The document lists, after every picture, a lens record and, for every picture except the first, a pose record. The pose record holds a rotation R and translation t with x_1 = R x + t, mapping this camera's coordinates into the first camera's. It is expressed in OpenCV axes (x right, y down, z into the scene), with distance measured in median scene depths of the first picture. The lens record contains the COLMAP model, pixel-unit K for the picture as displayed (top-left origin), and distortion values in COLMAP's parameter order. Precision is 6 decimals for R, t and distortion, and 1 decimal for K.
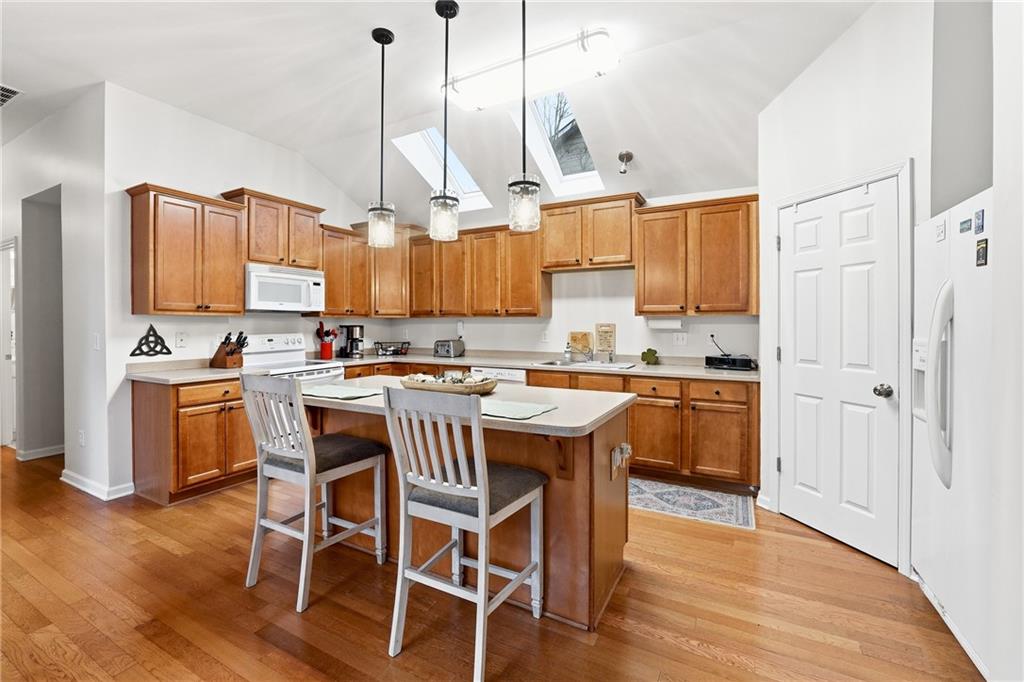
lens RADIAL K [[442.8, 0, 507.3], [0, 442.8, 335.6], [0, 0, 1]] dist [-0.000036, -0.000019]
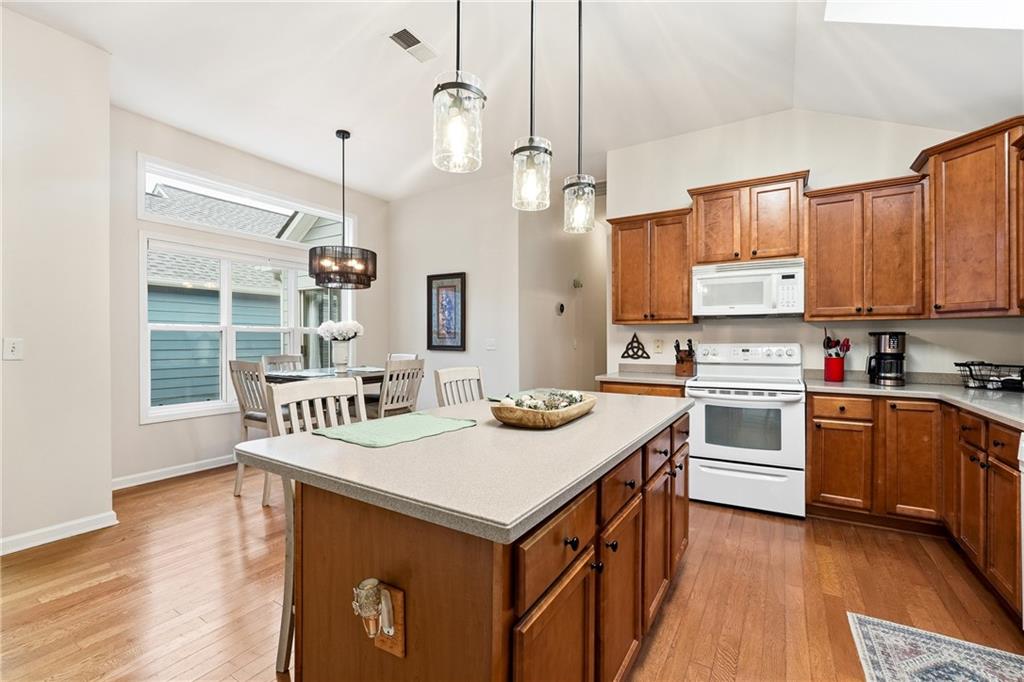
lens RADIAL K [[446.0, 0, 512.0], [0, 446.0, 341.0], [0, 0, 1]] dist [-0.001060, -0.000103]
pose [[-0.025808, 0.008708, -0.999629, 0.395086], [-0.024451, 0.999657, 0.009340, -0.005465], [0.999368, 0.024683, -0.025586, 0.673788]]
